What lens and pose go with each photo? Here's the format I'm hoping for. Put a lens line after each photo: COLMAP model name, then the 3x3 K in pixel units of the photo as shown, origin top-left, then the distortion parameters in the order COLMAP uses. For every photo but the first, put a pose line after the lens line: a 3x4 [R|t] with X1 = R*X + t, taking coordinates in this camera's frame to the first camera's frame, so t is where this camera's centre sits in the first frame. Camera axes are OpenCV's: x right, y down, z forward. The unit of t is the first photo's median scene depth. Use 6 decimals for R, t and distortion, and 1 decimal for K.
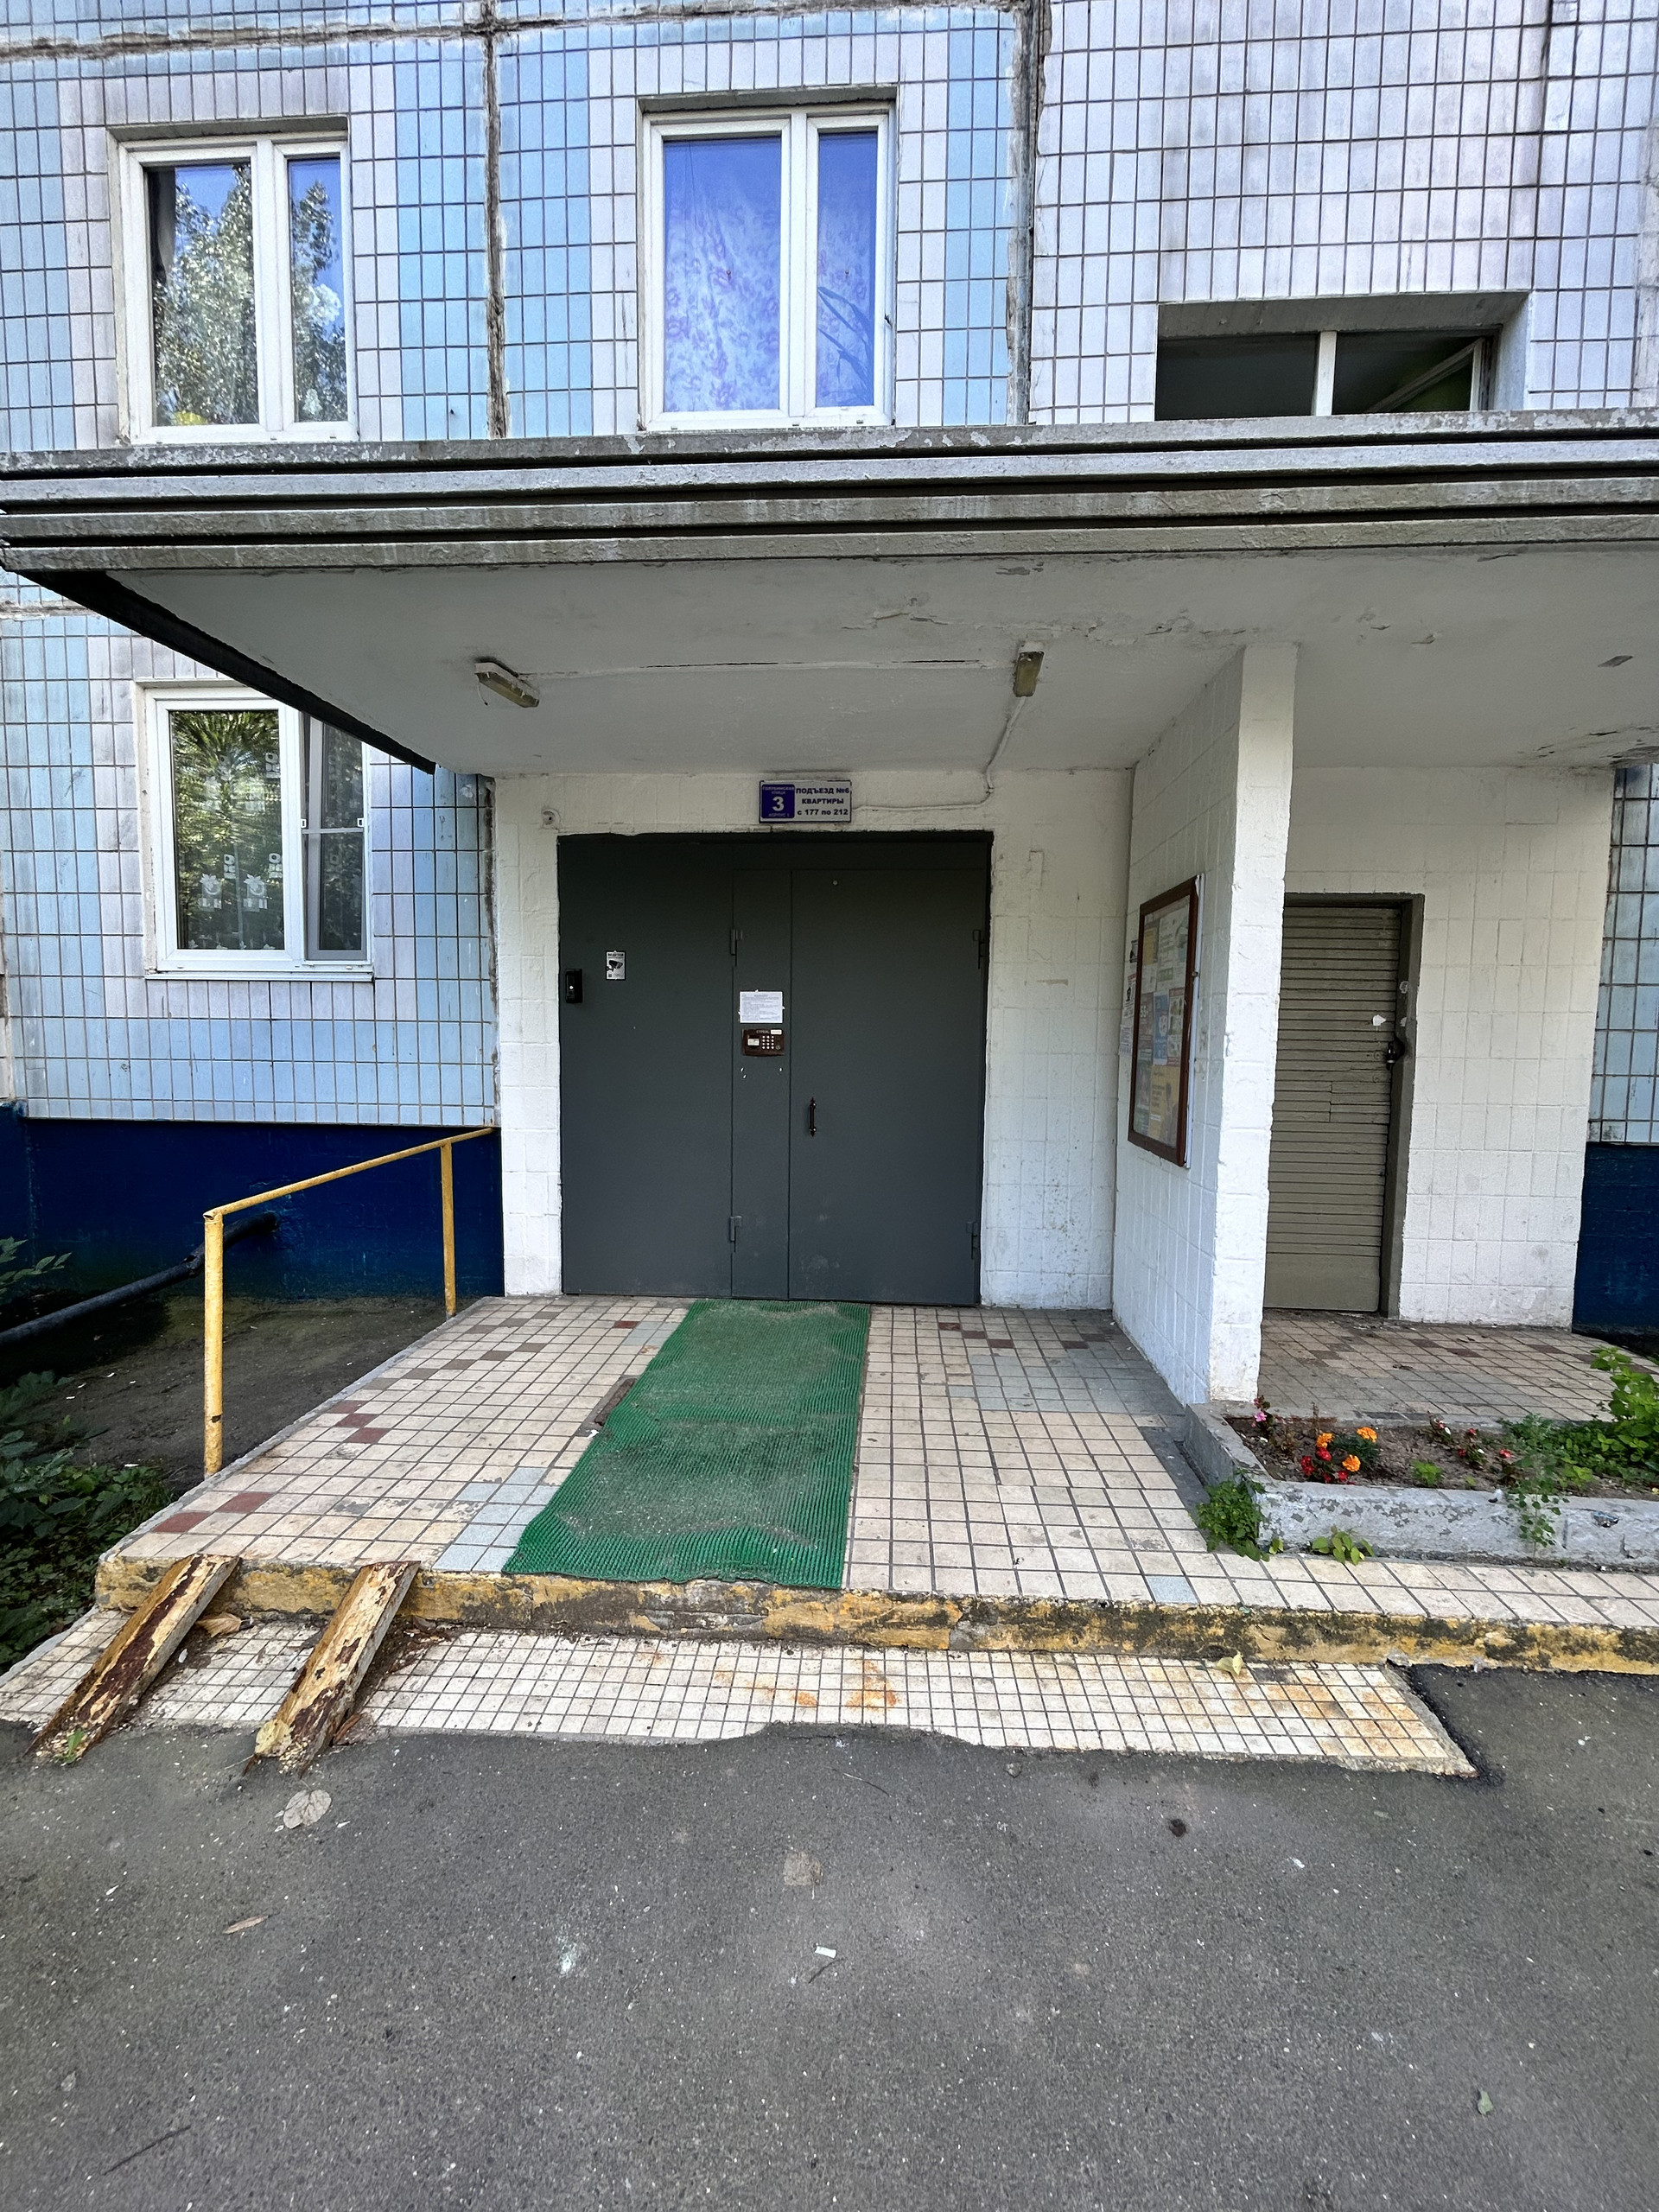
lens RADIAL K [[891.0, 0, 832.6], [0, 891.0, 1098.8], [0, 0, 1]] dist [-0.003052, 0.001307]
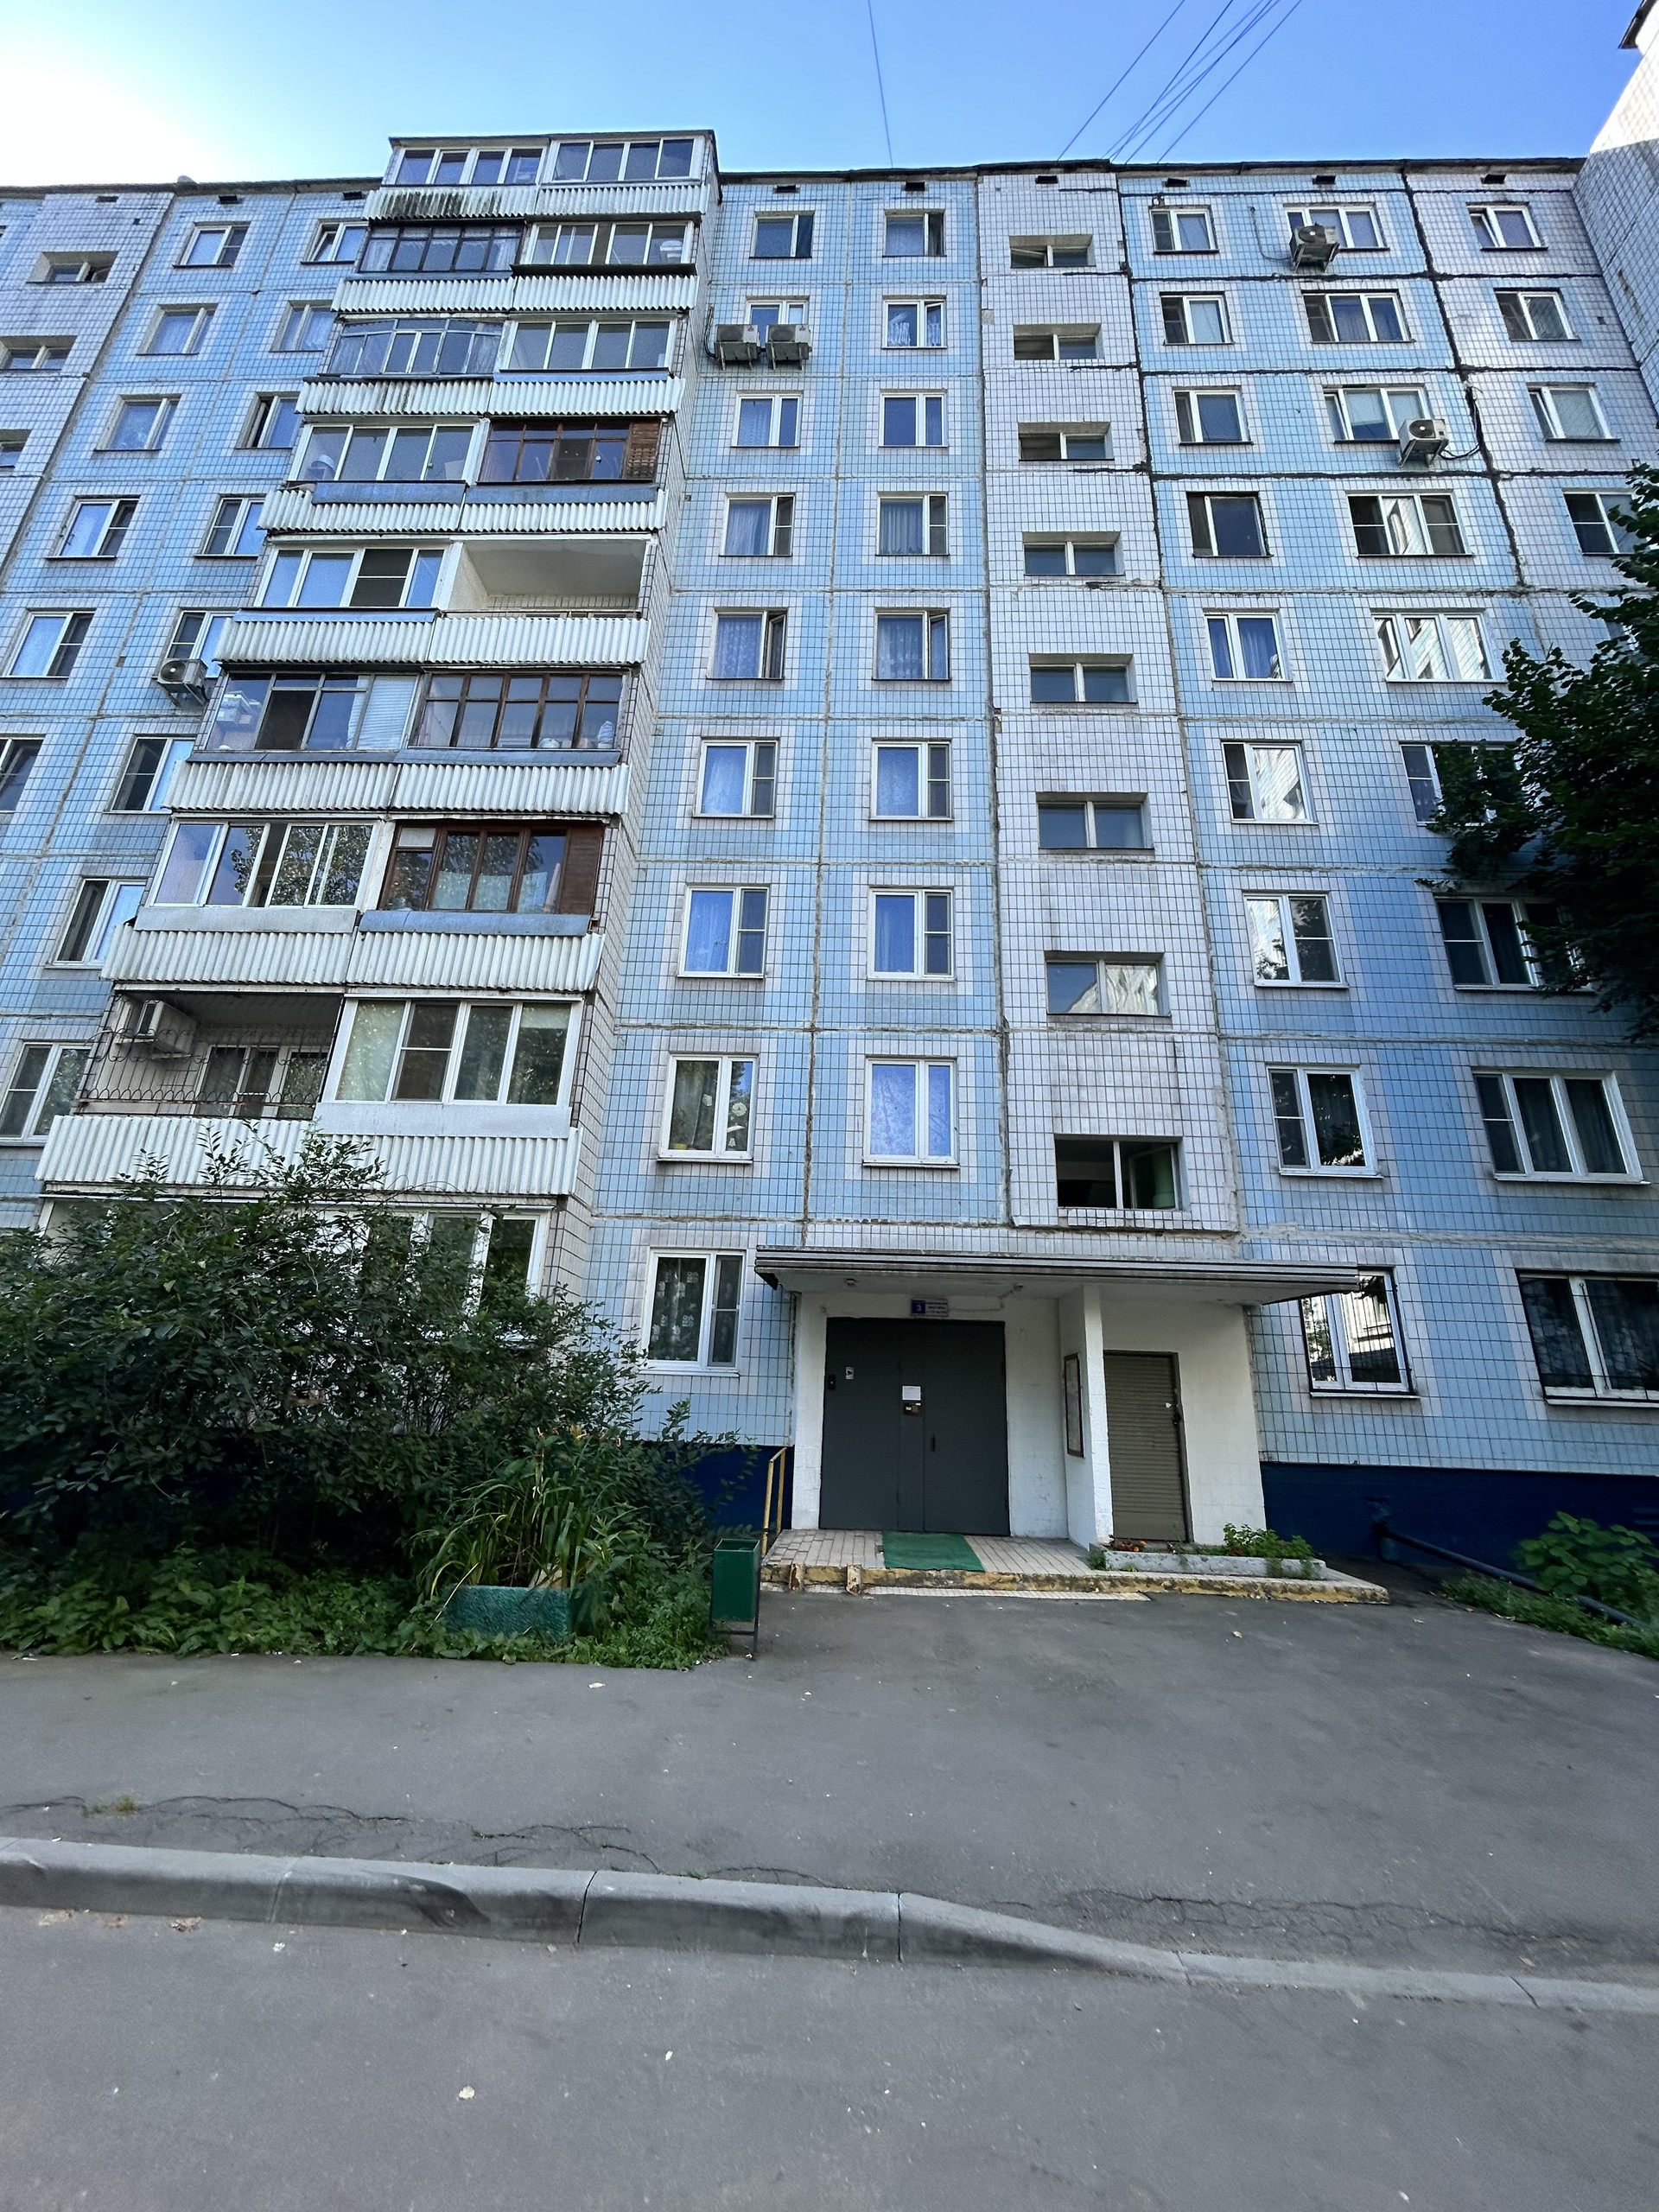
lens RADIAL K [[891.0, 0, 836.5], [0, 891.0, 1098.8], [0, 0, 1]] dist [-0.003052, 0.001307]
pose [[0.999146, 0.032014, 0.026139, -0.377487], [-0.018973, 0.917159, -0.398069, 0.129908], [-0.036718, 0.397233, 0.916983, -1.524844]]
